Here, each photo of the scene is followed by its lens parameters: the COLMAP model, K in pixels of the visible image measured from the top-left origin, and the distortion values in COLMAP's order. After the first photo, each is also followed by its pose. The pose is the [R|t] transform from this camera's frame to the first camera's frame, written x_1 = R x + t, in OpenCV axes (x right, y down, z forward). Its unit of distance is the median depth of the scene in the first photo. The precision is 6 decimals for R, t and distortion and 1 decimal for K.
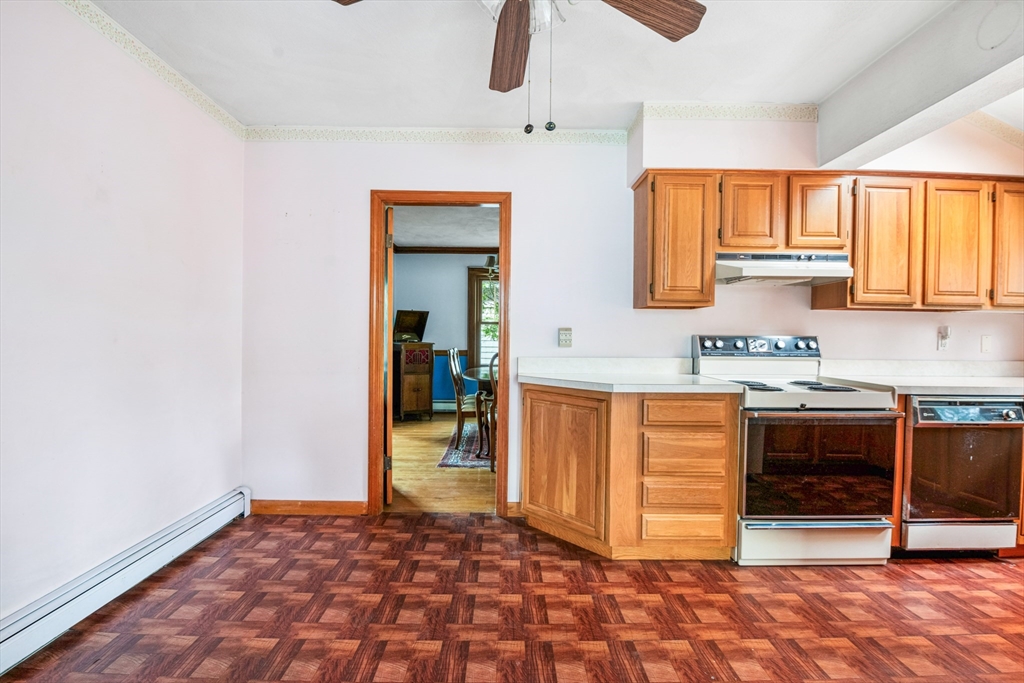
lens RADIAL K [[439.8, 0, 509.5], [0, 439.8, 340.0], [0, 0, 1]] dist [-0.010521, -0.005472]
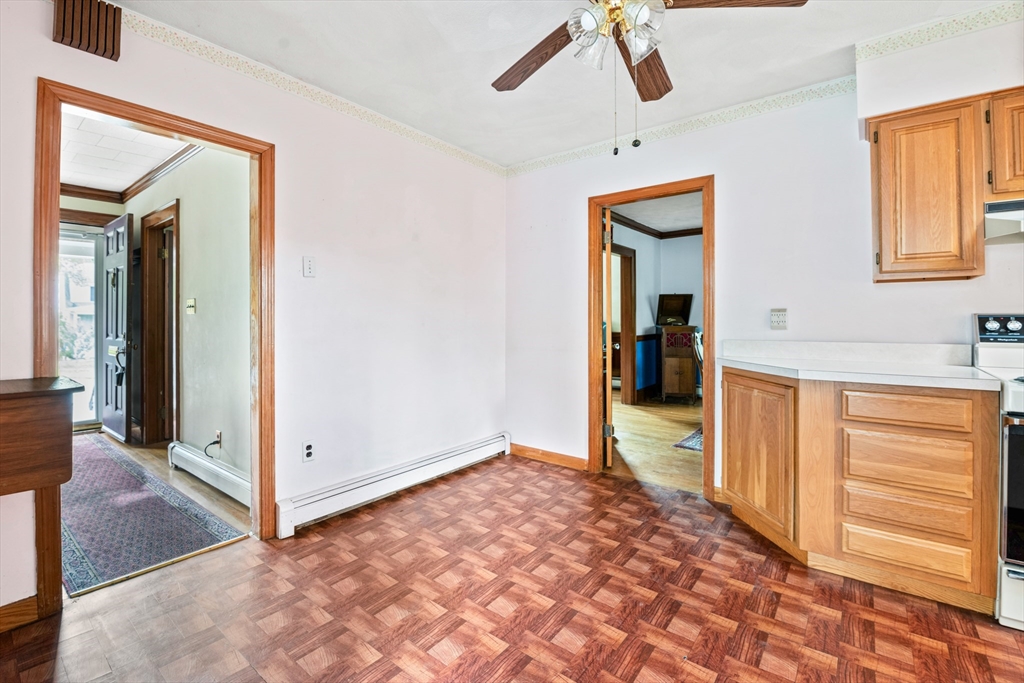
lens RADIAL K [[439.8, 0, 513.5], [0, 439.8, 315.2], [0, 0, 1]] dist [-0.010521, -0.005472]
pose [[0.787188, -0.017454, -0.616466, 0.294906], [0.005103, 0.999750, -0.021790, 0.003178], [0.616692, 0.014007, 0.787080, -0.073592]]
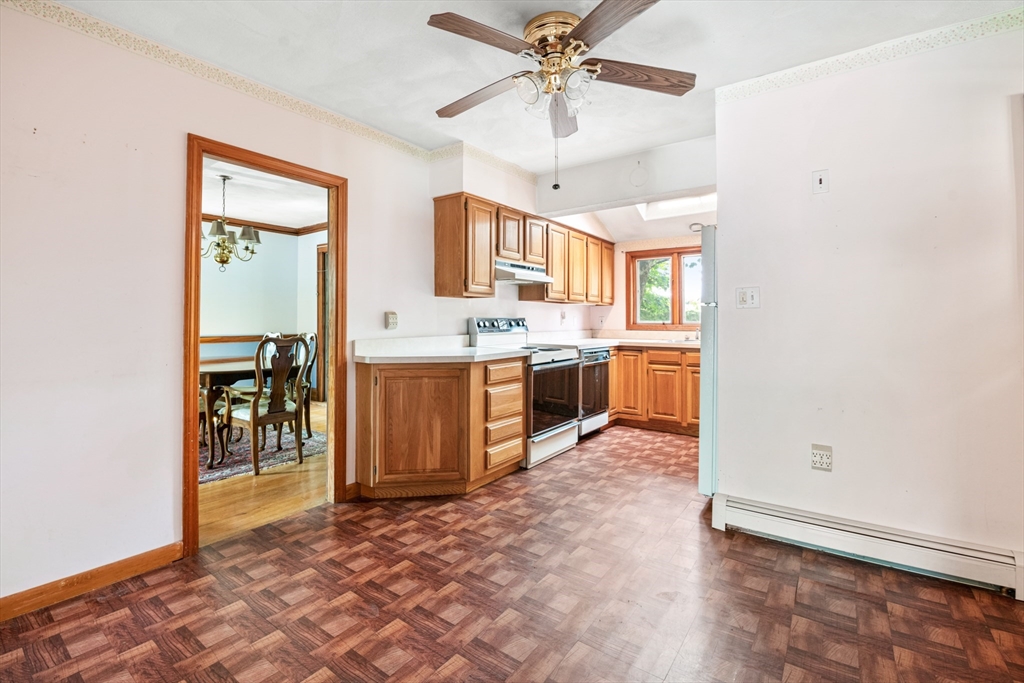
lens RADIAL K [[439.8, 0, 502.2], [0, 439.8, 313.4], [0, 0, 1]] dist [-0.010521, -0.005472]
pose [[0.612470, 0.002047, 0.790491, -0.667705], [0.013366, 0.999827, -0.012945, -0.006825], [-0.790380, 0.018494, 0.612337, 0.111939]]
